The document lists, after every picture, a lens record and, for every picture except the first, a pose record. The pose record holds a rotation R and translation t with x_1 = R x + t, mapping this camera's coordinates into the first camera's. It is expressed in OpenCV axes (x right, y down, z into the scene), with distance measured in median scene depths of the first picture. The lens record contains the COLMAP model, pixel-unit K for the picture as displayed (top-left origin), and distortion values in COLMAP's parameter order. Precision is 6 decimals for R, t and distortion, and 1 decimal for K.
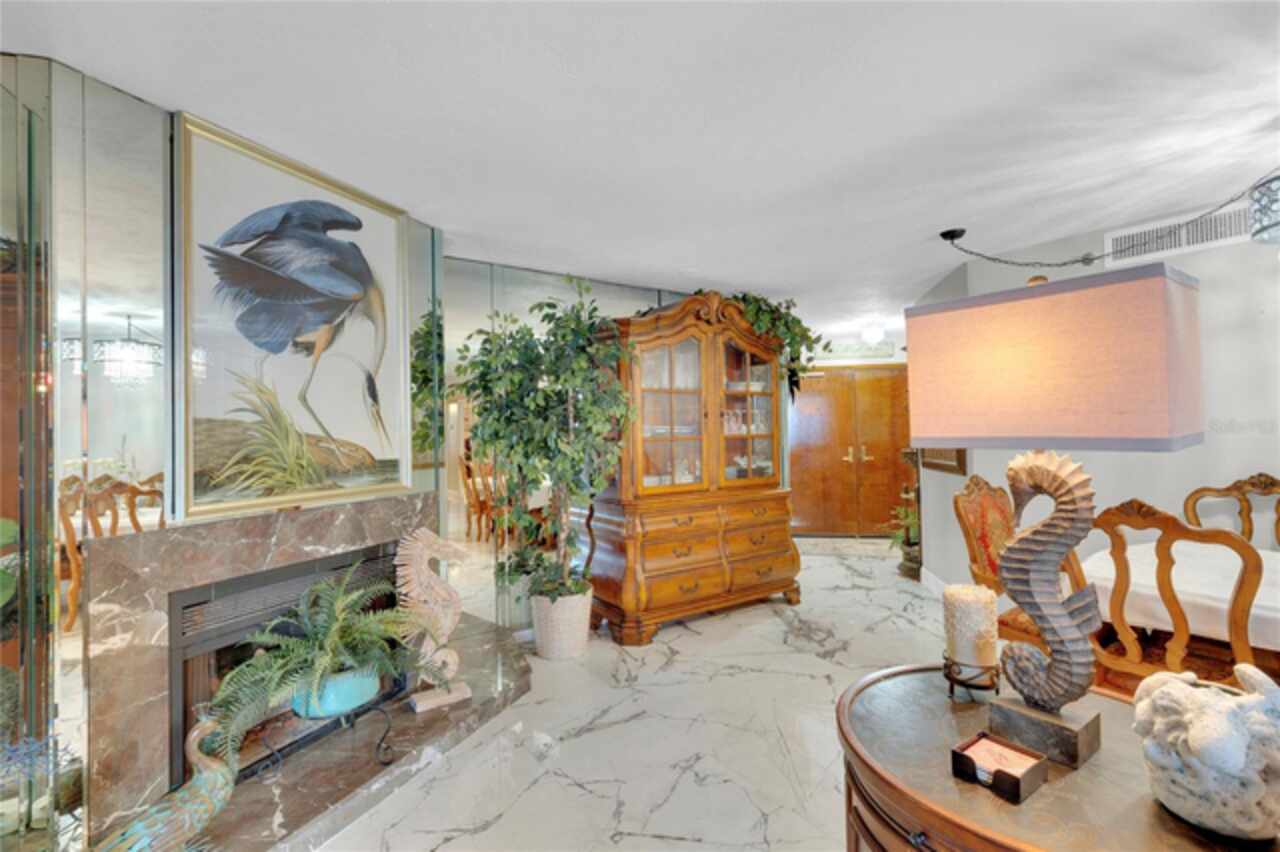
lens RADIAL K [[589.1, 0, 639.0], [0, 589.1, 418.7], [0, 0, 1]] dist [-0.000668, -0.000356]
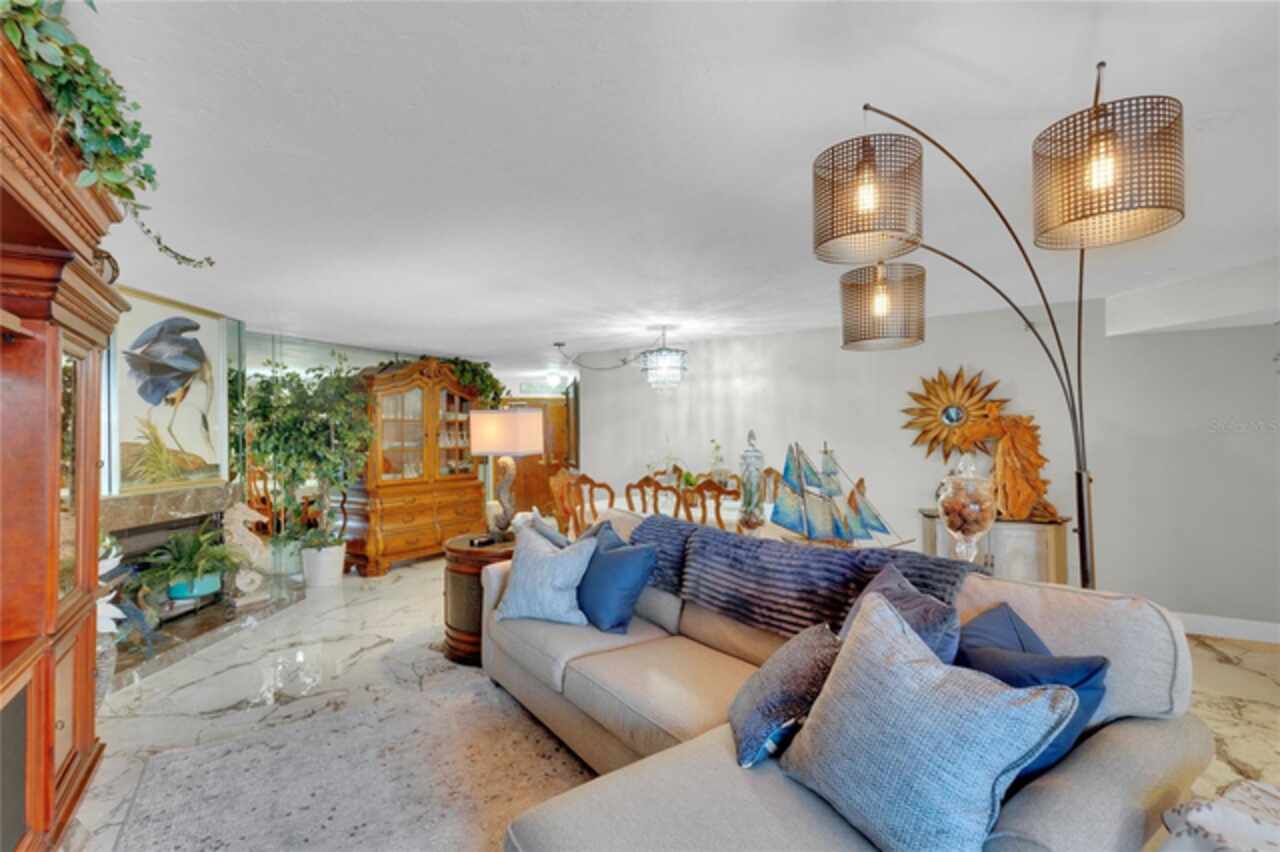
lens RADIAL K [[586.3, 0, 660.6], [0, 586.3, 424.8], [0, 0, 1]] dist [0.000369, -0.000901]
pose [[0.907213, 0.012727, 0.420478, 0.023784], [-0.011243, 0.999919, -0.006007, -0.037217], [-0.420521, 0.000722, 0.907283, -0.834413]]
